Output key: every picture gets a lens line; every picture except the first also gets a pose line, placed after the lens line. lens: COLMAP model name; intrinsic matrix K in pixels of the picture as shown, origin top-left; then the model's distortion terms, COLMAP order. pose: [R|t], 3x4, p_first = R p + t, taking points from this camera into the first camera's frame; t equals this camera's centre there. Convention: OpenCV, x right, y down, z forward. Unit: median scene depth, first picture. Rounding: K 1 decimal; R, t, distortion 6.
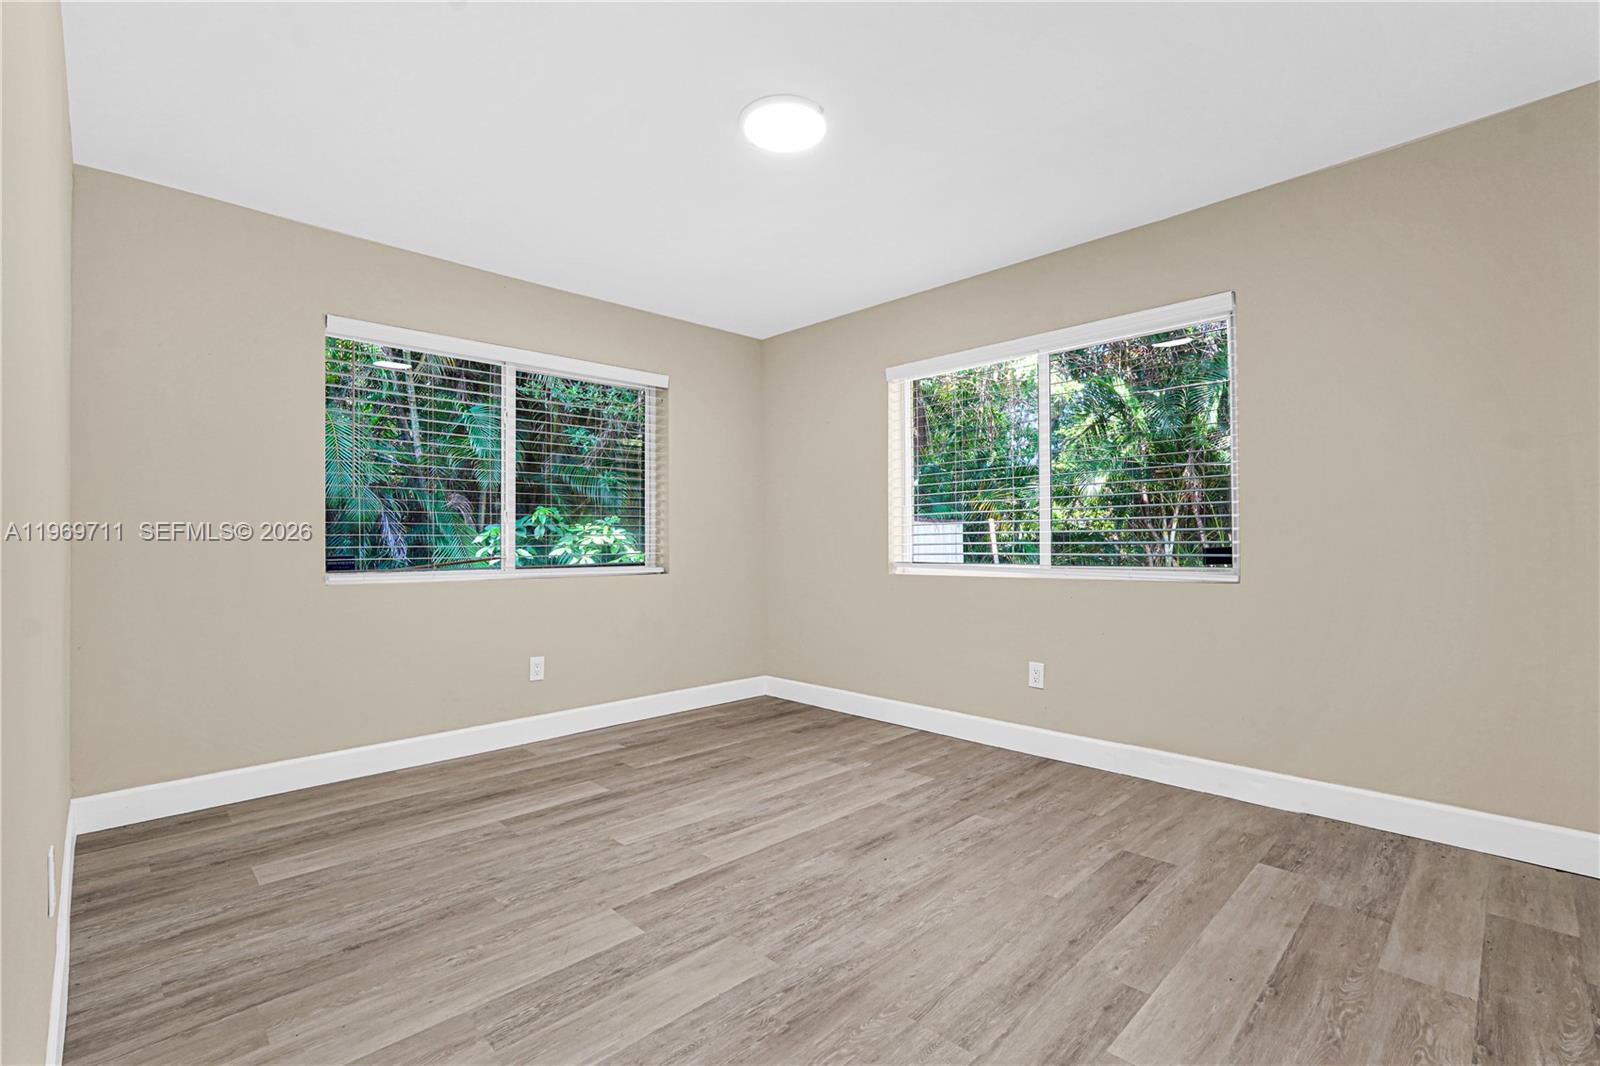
lens RADIAL K [[718.2, 0, 804.9], [0, 718.2, 534.9], [0, 0, 1]] dist [-0.017861, 0.008460]
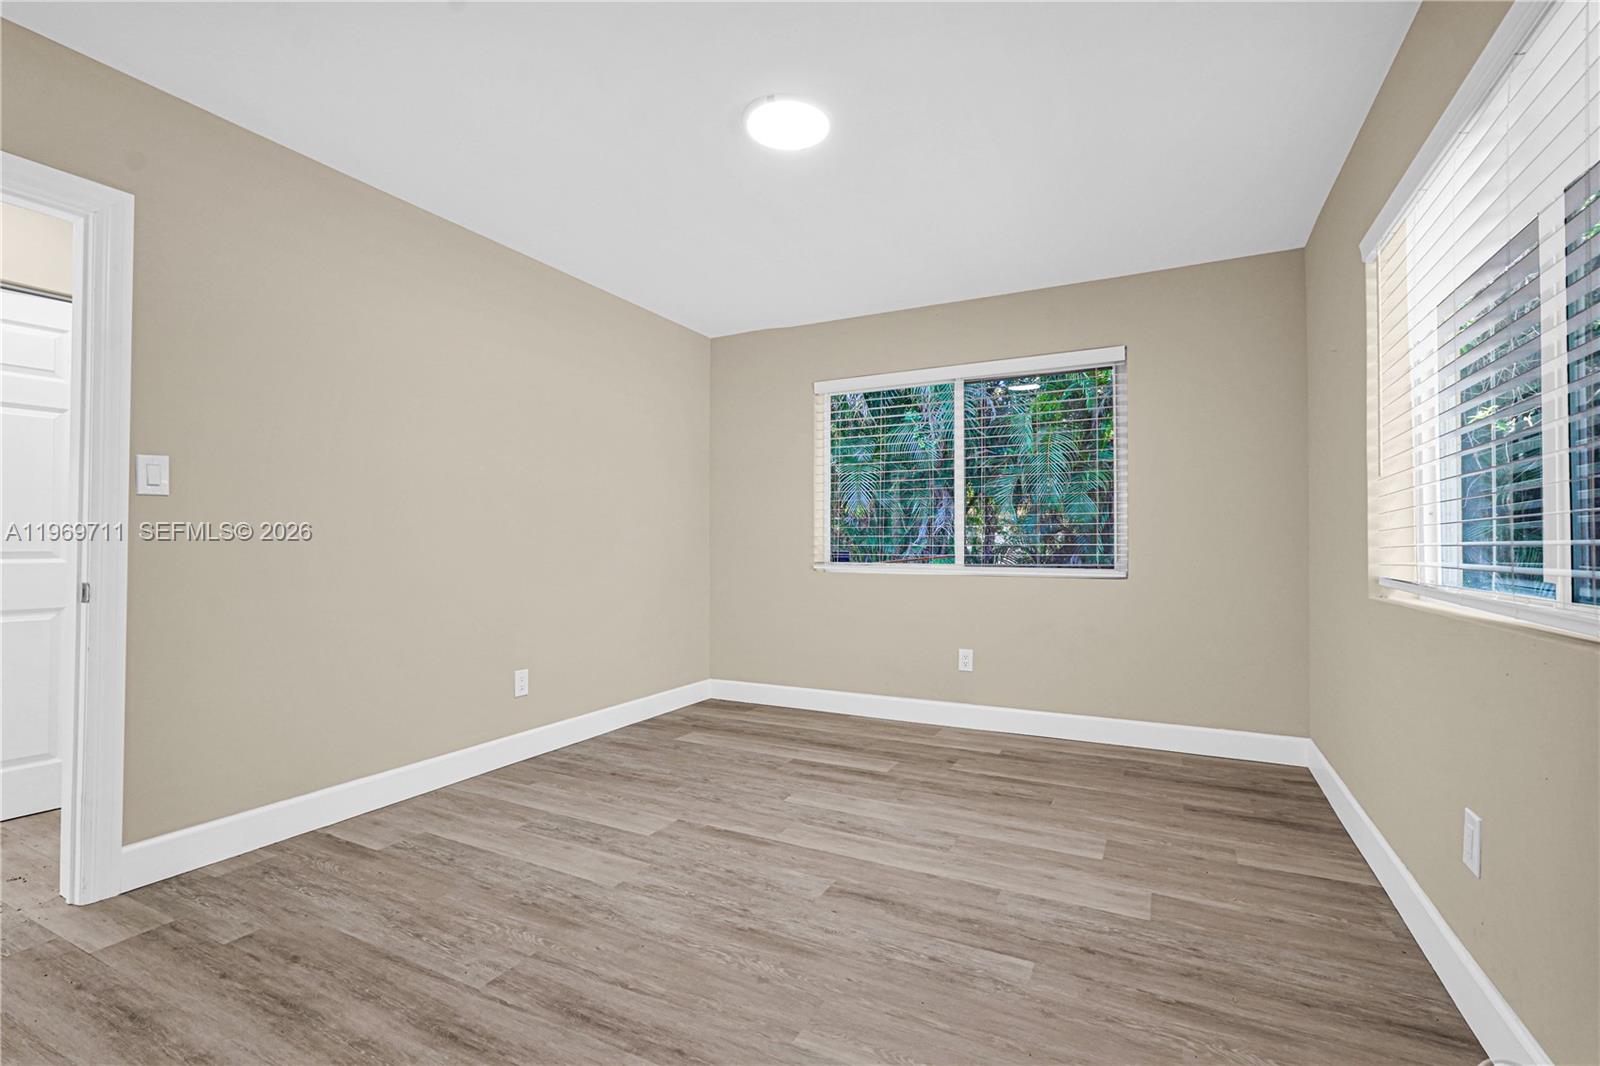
lens RADIAL K [[718.2, 0, 801.4], [0, 718.2, 539.7], [0, 0, 1]] dist [-0.017861, 0.008460]
pose [[0.311699, -0.001523, -0.950180, 0.731186], [0.006894, 0.999976, 0.000658, 0.005504], [0.950156, -0.006756, 0.311702, 0.557951]]
